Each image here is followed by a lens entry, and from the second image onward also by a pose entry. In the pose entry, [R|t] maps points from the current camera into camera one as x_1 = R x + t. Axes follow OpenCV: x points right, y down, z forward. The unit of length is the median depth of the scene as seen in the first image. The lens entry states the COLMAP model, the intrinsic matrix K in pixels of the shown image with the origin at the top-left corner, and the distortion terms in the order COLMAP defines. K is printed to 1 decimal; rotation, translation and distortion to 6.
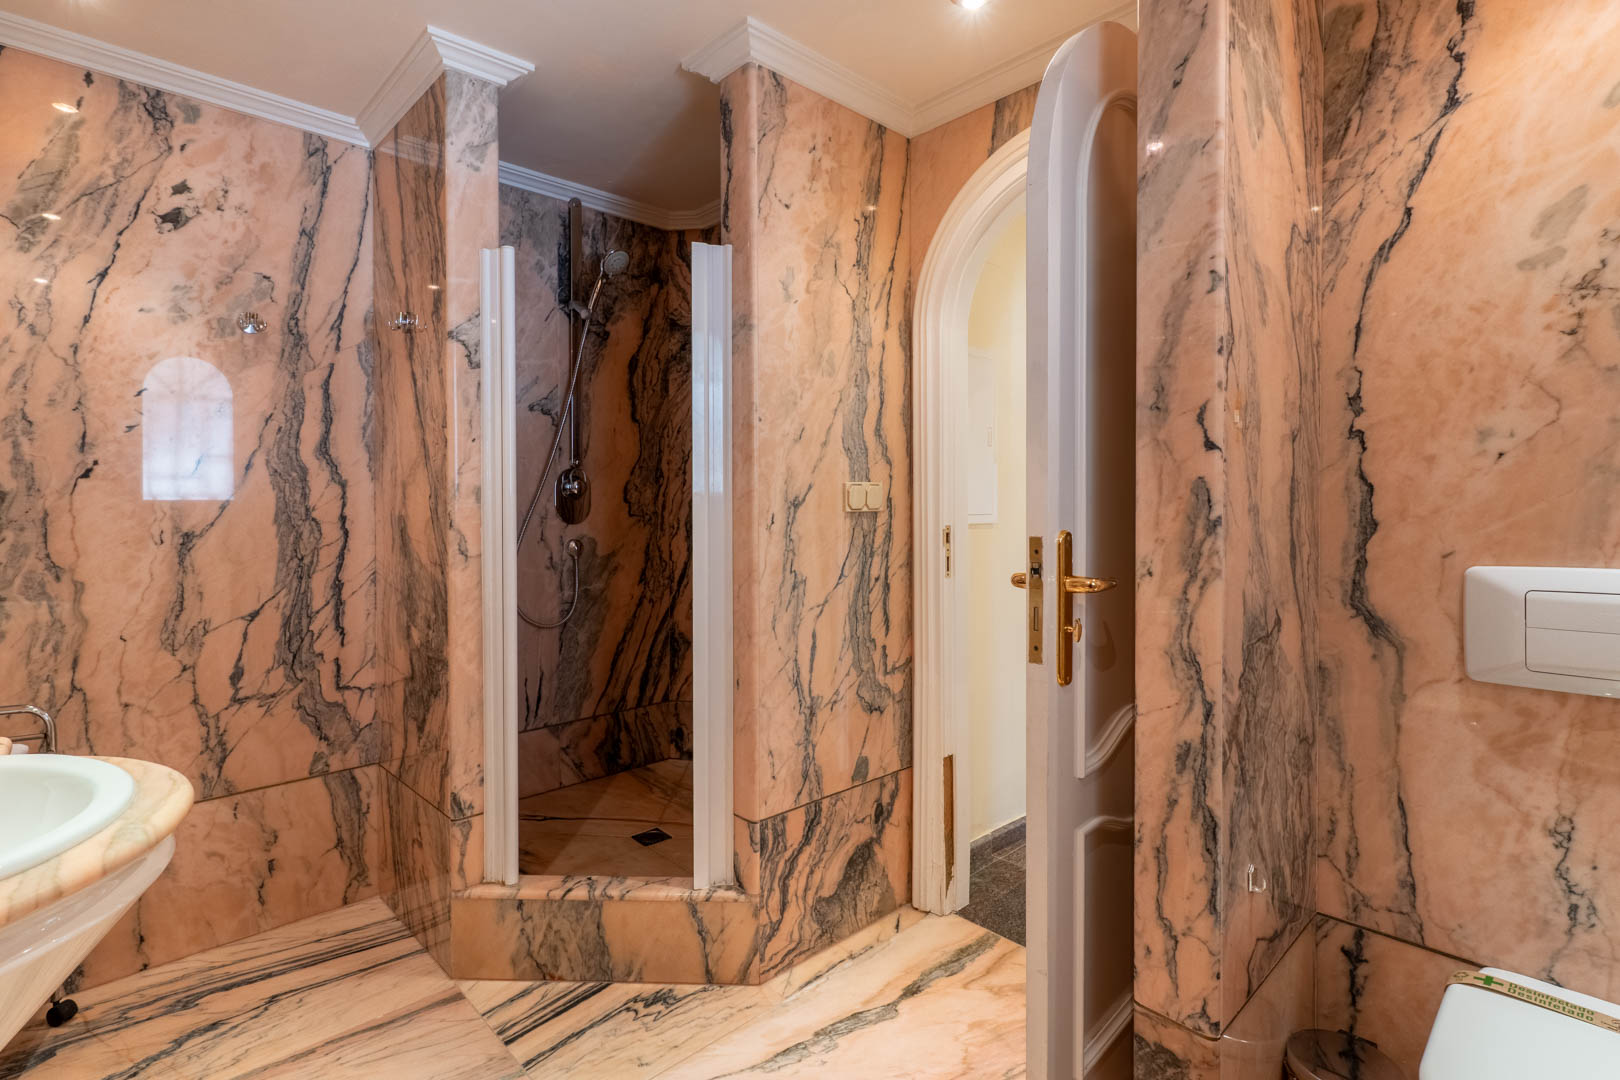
lens RADIAL K [[777.9, 0, 817.8], [0, 777.9, 533.5], [0, 0, 1]] dist [0.000536, 0.000112]
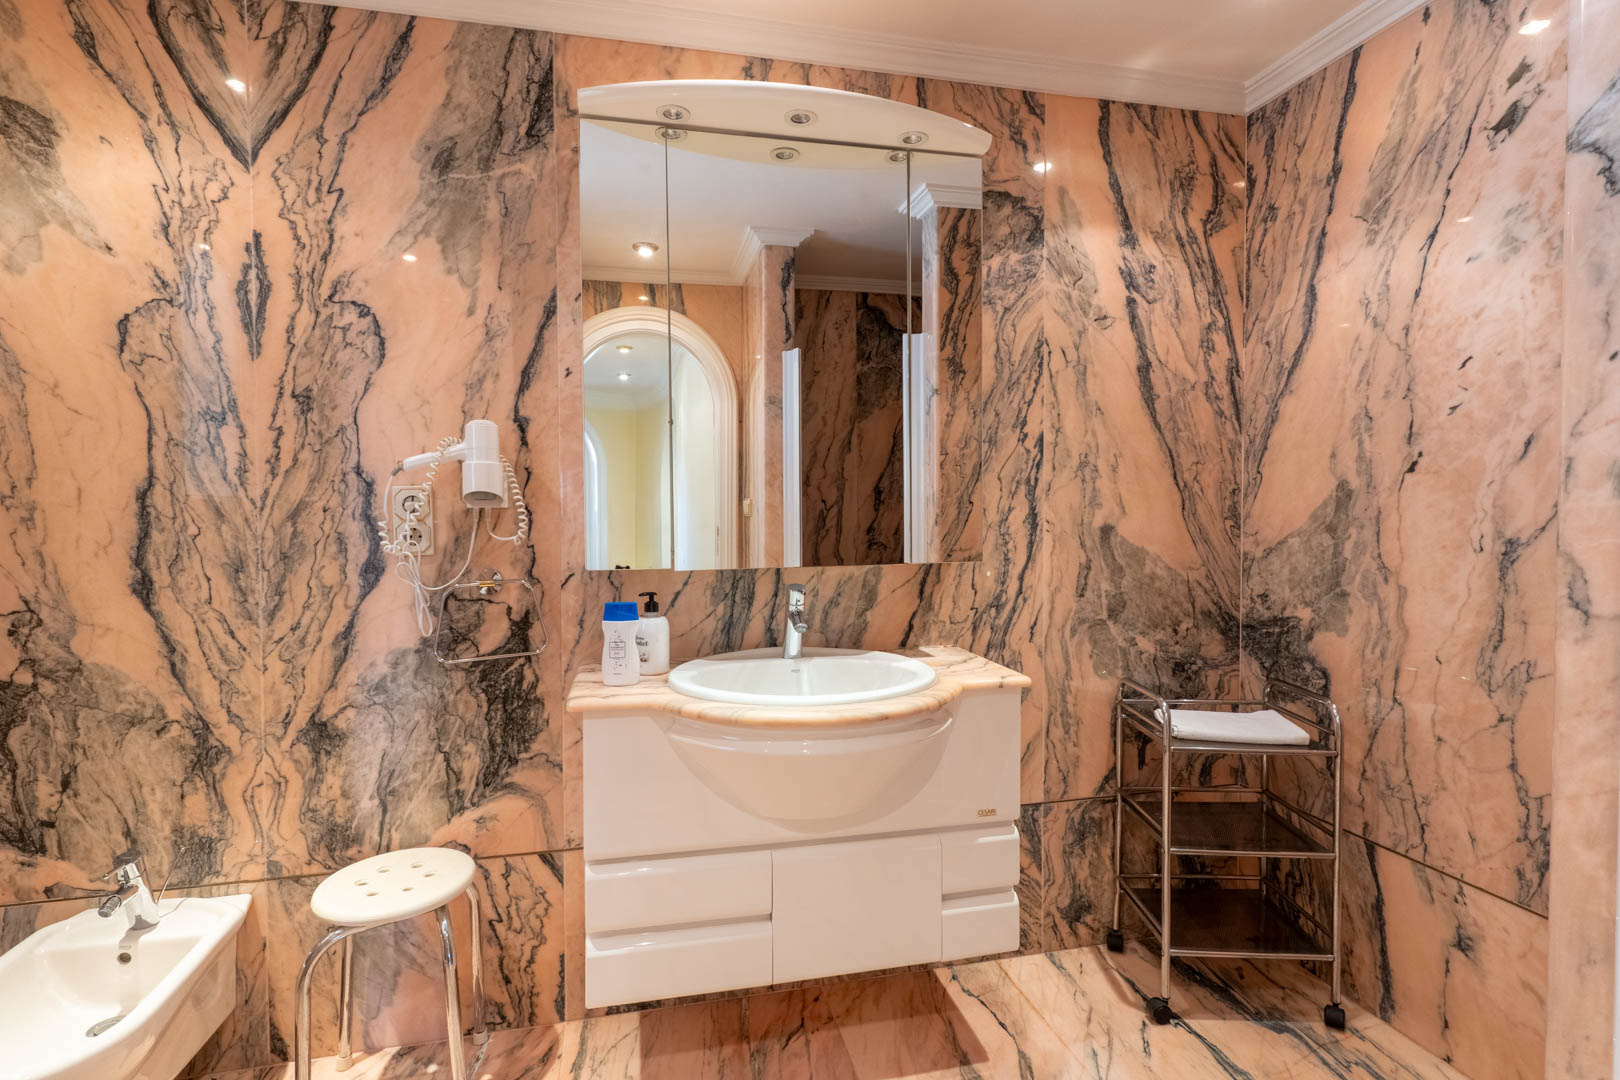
lens RADIAL K [[777.9, 0, 817.8], [0, 777.9, 533.5], [0, 0, 1]] dist [0.000536, 0.000112]
pose [[-0.516898, 0.034776, -0.855340, 0.180767], [-0.024919, 0.998140, 0.055641, -0.033271], [0.855684, 0.050075, -0.515070, 0.868896]]
